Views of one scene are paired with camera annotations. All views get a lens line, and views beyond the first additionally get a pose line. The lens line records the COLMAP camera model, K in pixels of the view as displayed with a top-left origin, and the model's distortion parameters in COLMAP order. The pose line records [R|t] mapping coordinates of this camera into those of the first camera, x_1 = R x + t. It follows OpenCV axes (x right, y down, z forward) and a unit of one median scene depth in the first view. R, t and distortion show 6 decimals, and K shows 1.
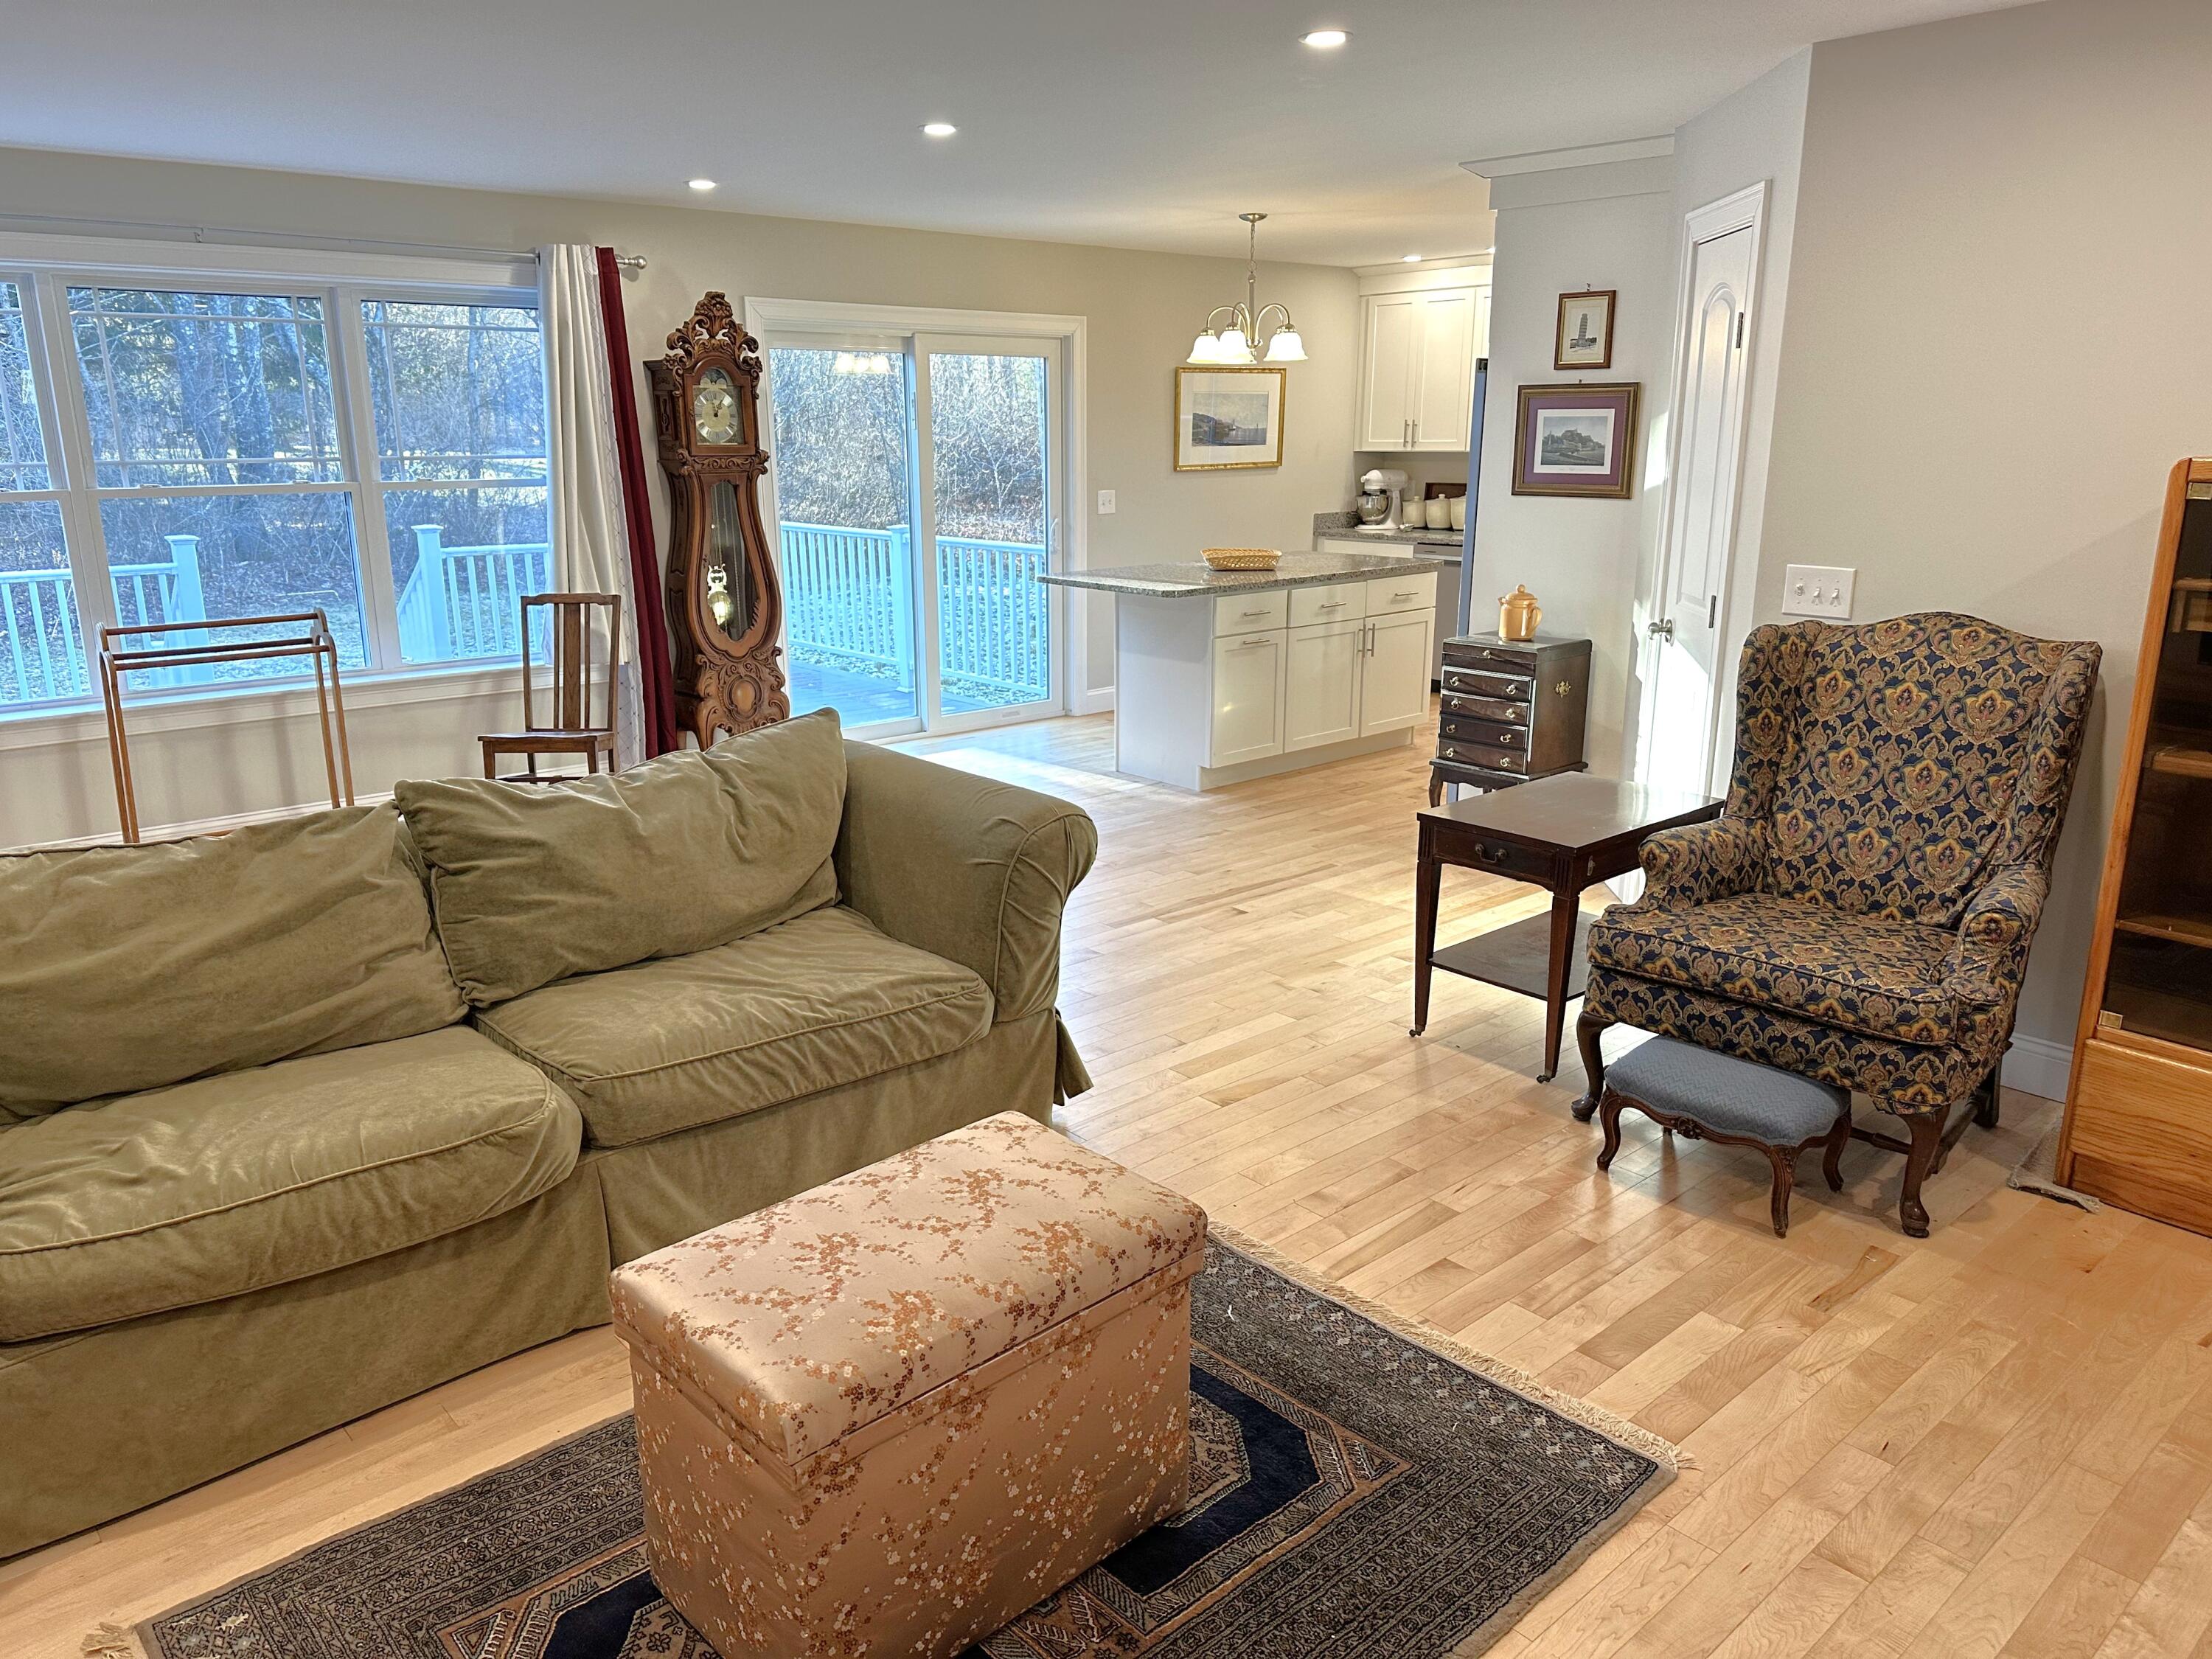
lens RADIAL K [[1540.2, 0, 1114.2], [0, 1540.2, 840.2], [0, 0, 1]] dist [0.006325, 0.000379]
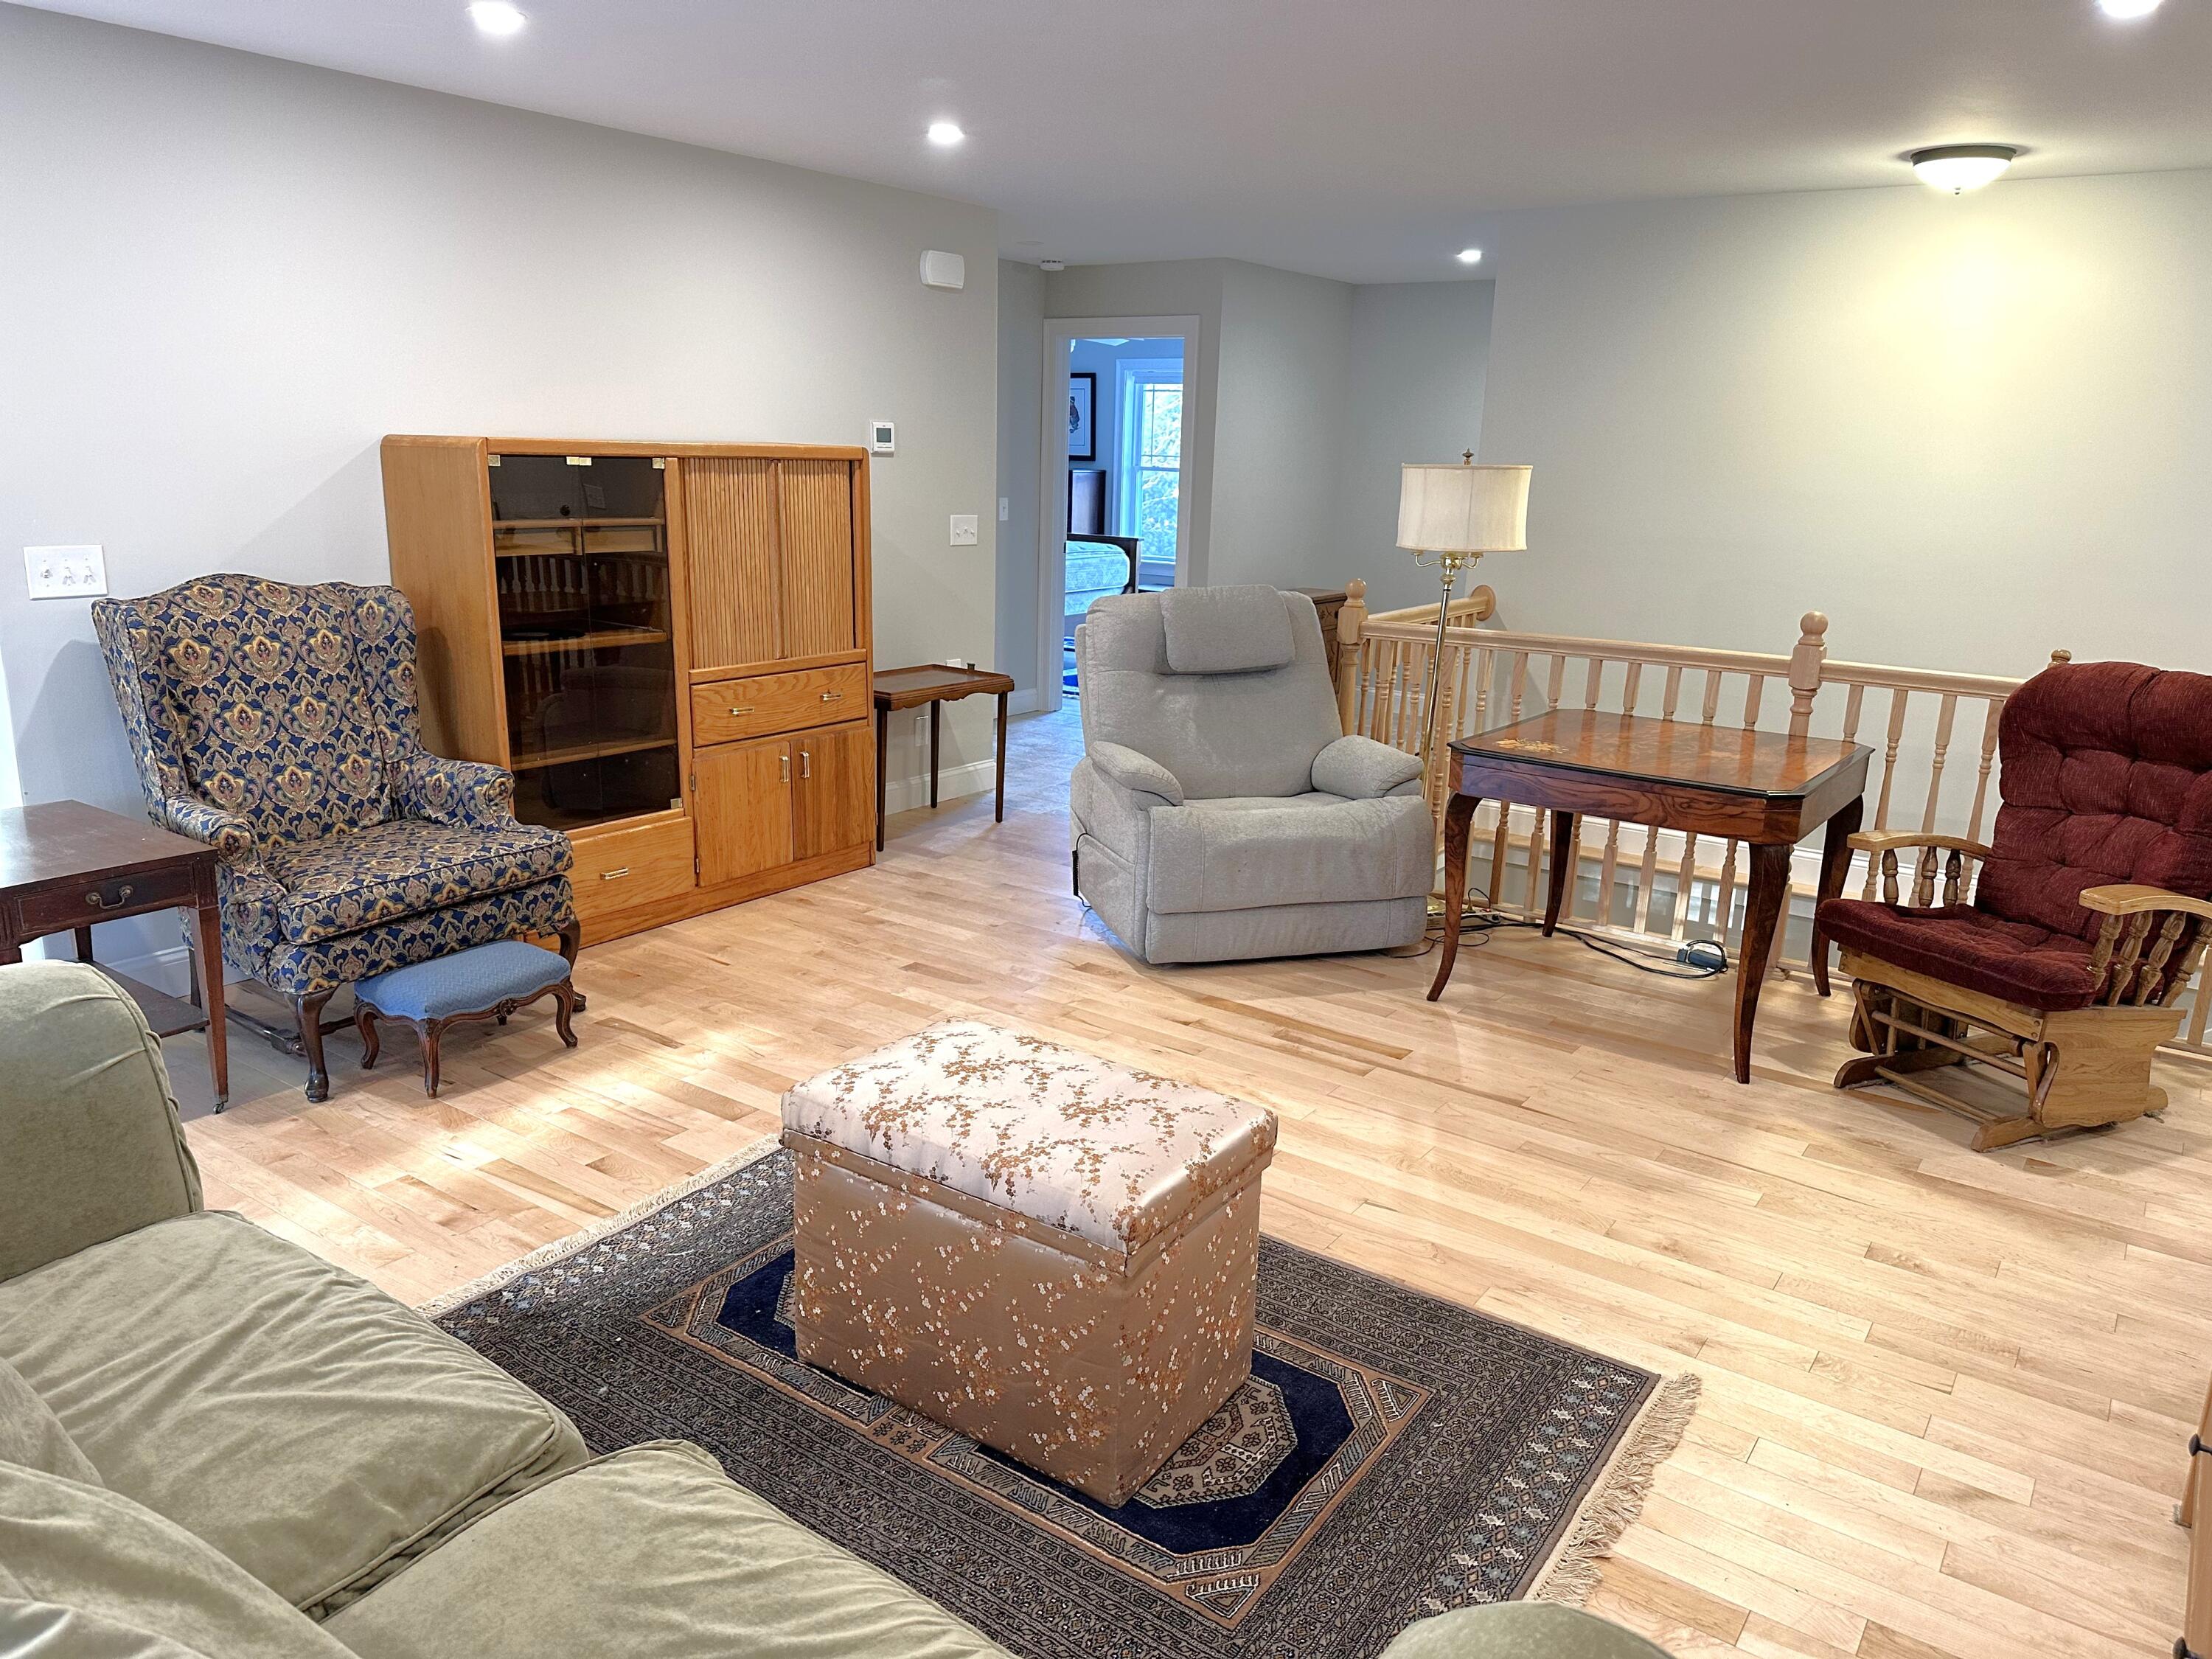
lens RADIAL K [[1496.8, 0, 1106.0], [0, 1496.8, 829.5], [0, 0, 1]] dist [0.002791, -0.002506]
pose [[-0.211973, -0.250414, 0.944648, -0.741317], [0.227647, 0.927371, 0.296917, -0.168496], [-0.950392, 0.277985, -0.139572, 0.656173]]
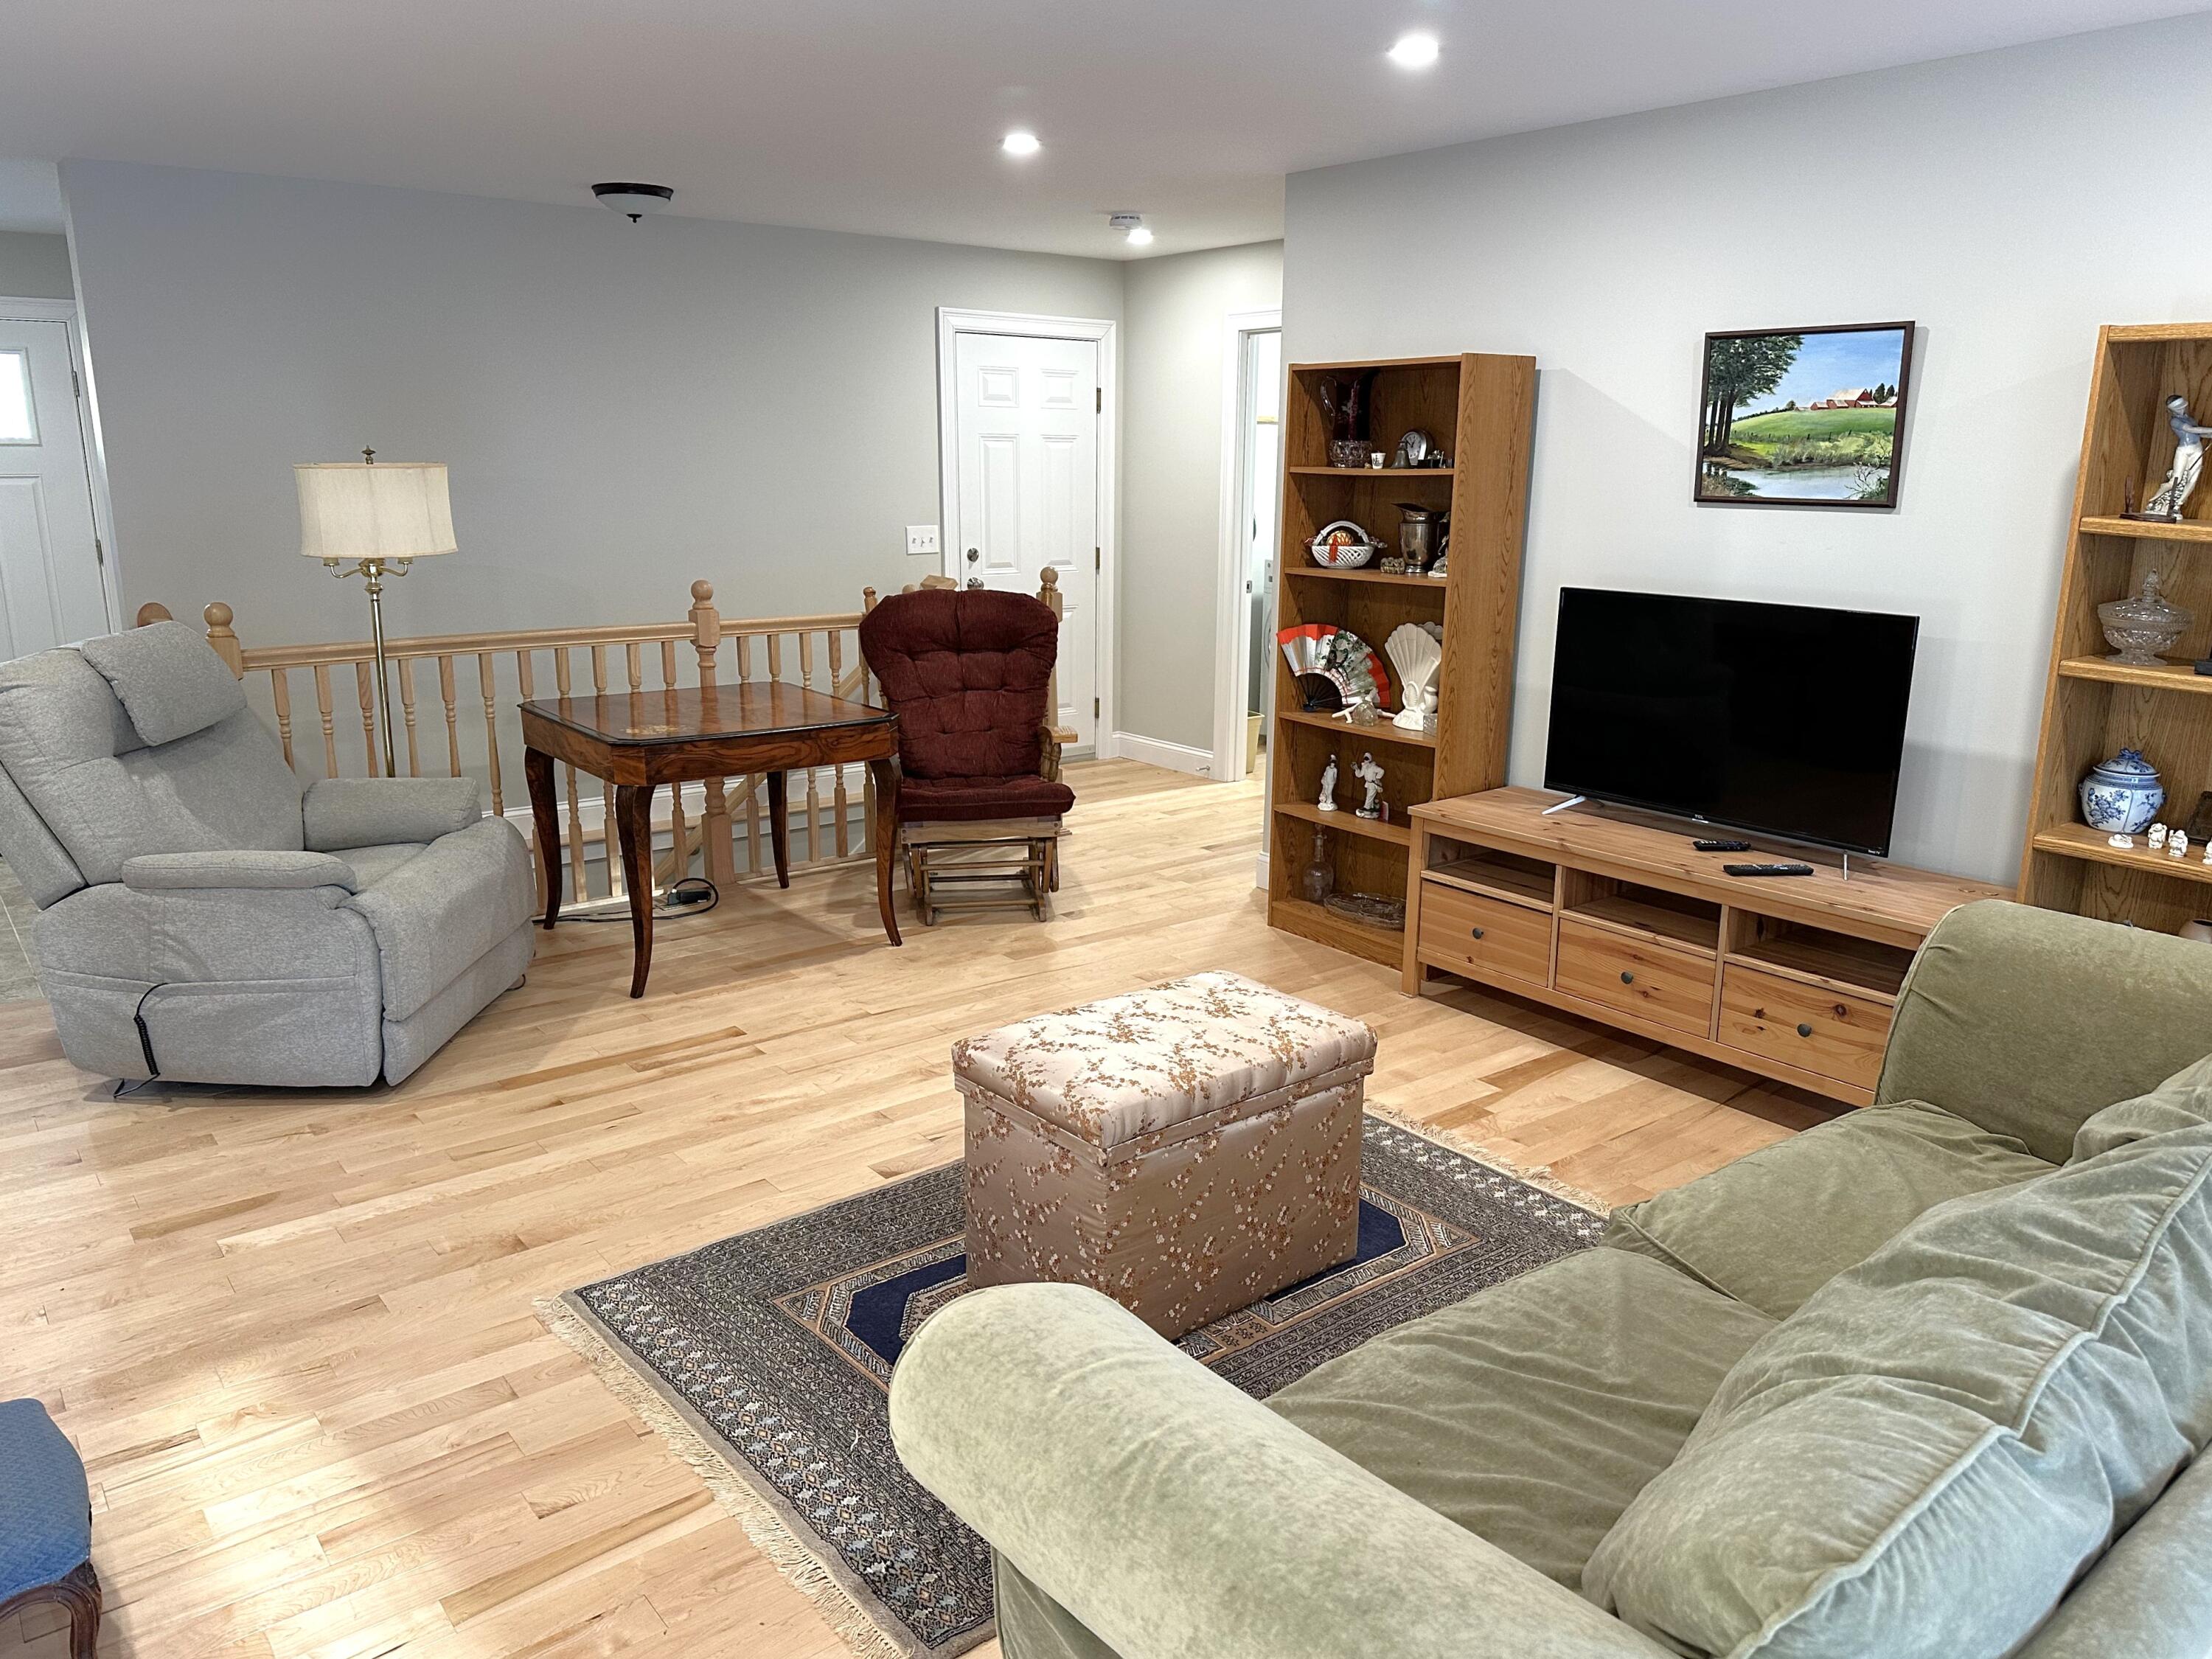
lens RADIAL K [[1540.2, 0, 1114.2], [0, 1540.2, 840.2], [0, 0, 1]] dist [0.006325, 0.000379]
pose [[-0.998226, -0.028022, 0.052537, -0.091893], [0.001054, 0.873878, 0.486144, -0.356165], [-0.059534, 0.485337, -0.872298, 1.332603]]
